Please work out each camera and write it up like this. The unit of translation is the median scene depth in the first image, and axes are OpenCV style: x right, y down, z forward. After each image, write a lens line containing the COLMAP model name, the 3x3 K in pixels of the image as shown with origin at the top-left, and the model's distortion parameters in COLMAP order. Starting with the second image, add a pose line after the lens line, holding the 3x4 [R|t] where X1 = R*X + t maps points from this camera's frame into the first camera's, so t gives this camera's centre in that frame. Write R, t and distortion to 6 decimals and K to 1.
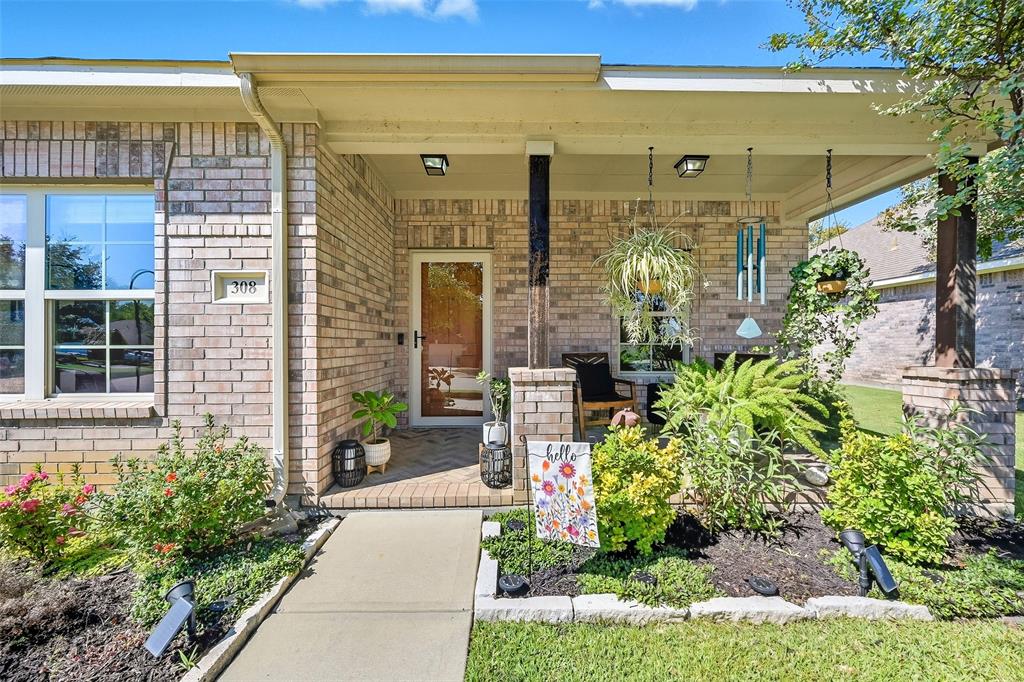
lens RADIAL K [[416.6, 0, 509.3], [0, 416.6, 343.1], [0, 0, 1]] dist [-0.000066, 0.000119]
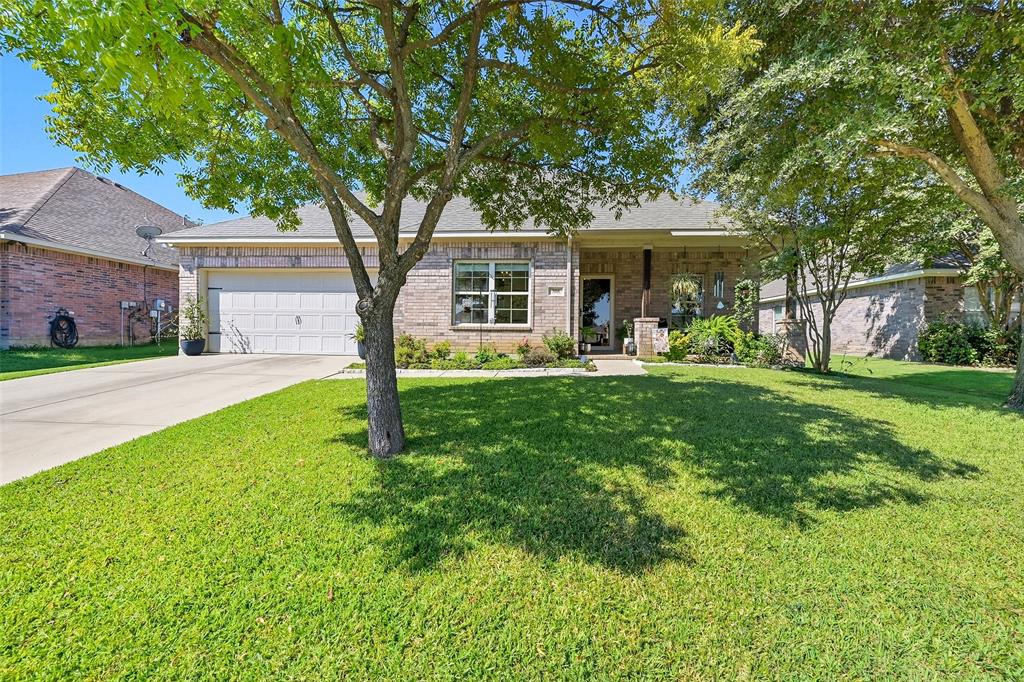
lens RADIAL K [[416.6, 0, 514.7], [0, 416.6, 338.9], [0, 0, 1]] dist [-0.000066, 0.000119]
pose [[0.996156, 0.013315, -0.086577, -0.672048], [-0.013244, 0.999911, 0.001405, 0.240276], [0.086588, -0.000253, 0.996244, -2.295525]]
